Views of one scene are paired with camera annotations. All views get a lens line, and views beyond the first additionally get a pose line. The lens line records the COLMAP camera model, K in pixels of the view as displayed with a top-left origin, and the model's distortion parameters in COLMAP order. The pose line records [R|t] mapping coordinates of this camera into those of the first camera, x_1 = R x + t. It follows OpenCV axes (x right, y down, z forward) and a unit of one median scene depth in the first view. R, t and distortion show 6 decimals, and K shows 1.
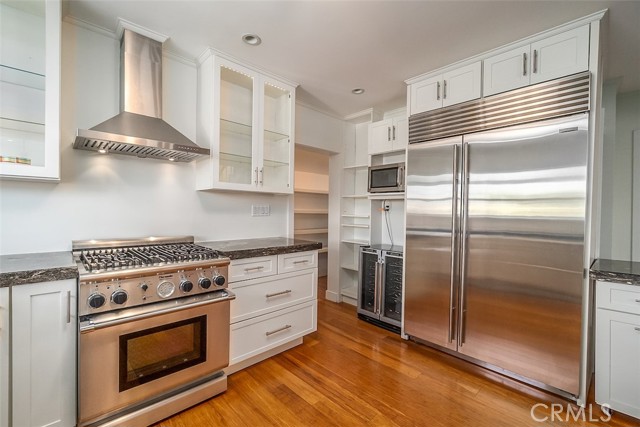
lens RADIAL K [[276.8, 0, 318.4], [0, 276.8, 215.1], [0, 0, 1]] dist [-0.001805, 0.000849]
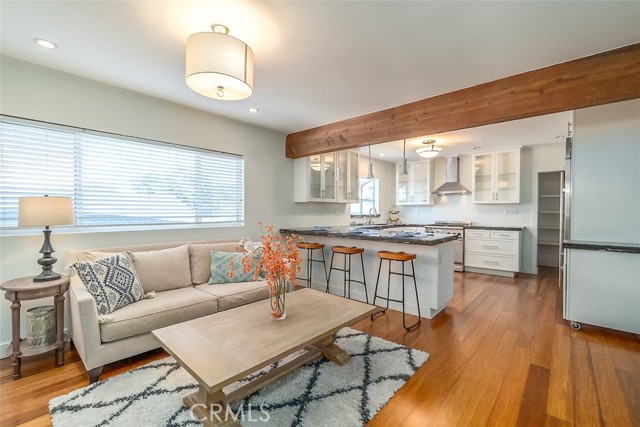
lens RADIAL K [[276.8, 0, 317.0], [0, 276.8, 216.1], [0, 0, 1]] dist [-0.001805, 0.000849]
pose [[0.087277, 0.002971, -0.996180, 2.251836], [-0.017392, 0.999848, 0.001459, 0.048900], [0.996032, 0.017198, 0.087315, -0.757141]]
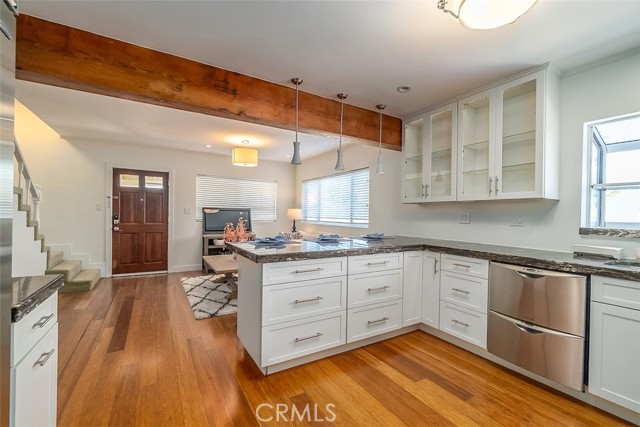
lens RADIAL K [[276.8, 0, 320.0], [0, 276.8, 213.3], [0, 0, 1]] dist [-0.001805, 0.000849]
pose [[-0.977350, -0.030212, 0.209462, 0.221473], [-0.027230, 0.999483, 0.017106, -0.014857], [-0.209871, 0.011015, -0.977667, 1.134293]]
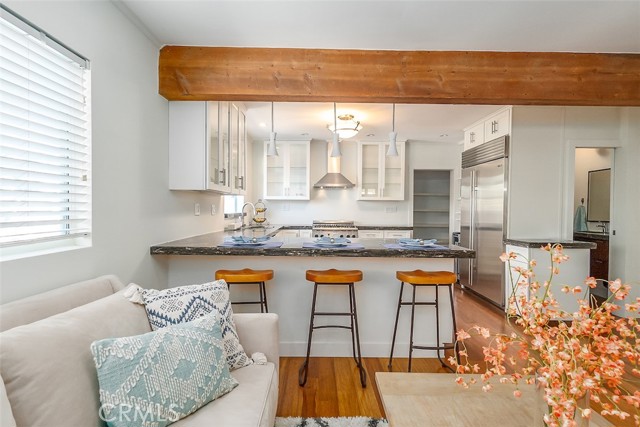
lens RADIAL K [[341.6, 0, 318.8], [0, 341.6, 214.3], [0, 0, 1]] dist [0.001397, -0.000811]
pose [[0.732451, 0.002089, -0.680816, 1.349843], [-0.008257, 0.999949, -0.005815, 0.043749], [0.680769, 0.009881, 0.732431, -1.340664]]
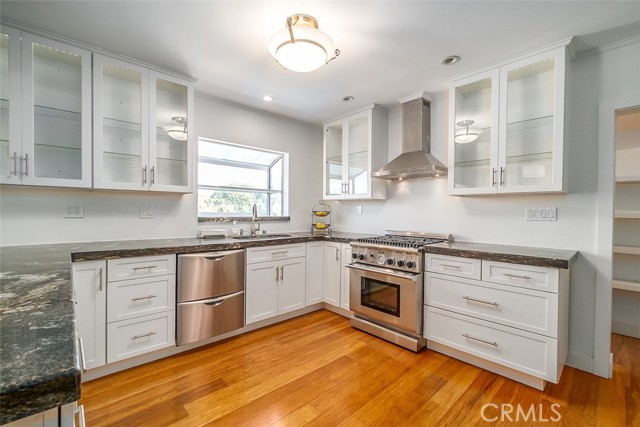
lens RADIAL K [[276.8, 0, 317.8], [0, 276.8, 214.9], [0, 0, 1]] dist [-0.001805, 0.000849]
pose [[-0.019882, -0.001878, -0.999801, 0.860144], [-0.027118, 0.999631, -0.001338, 0.006831], [0.999434, 0.027086, -0.019925, 0.487481]]
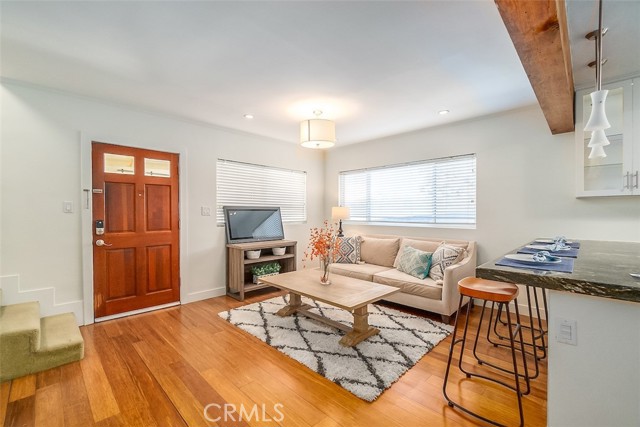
lens RADIAL K [[276.8, 0, 319.2], [0, 276.8, 213.6], [0, 0, 1]] dist [-0.001805, 0.000849]
pose [[-0.999229, -0.014717, -0.036388, 1.373291], [-0.015489, 0.999659, 0.021031, 0.008093], [0.036066, 0.021579, -0.999116, 0.642675]]
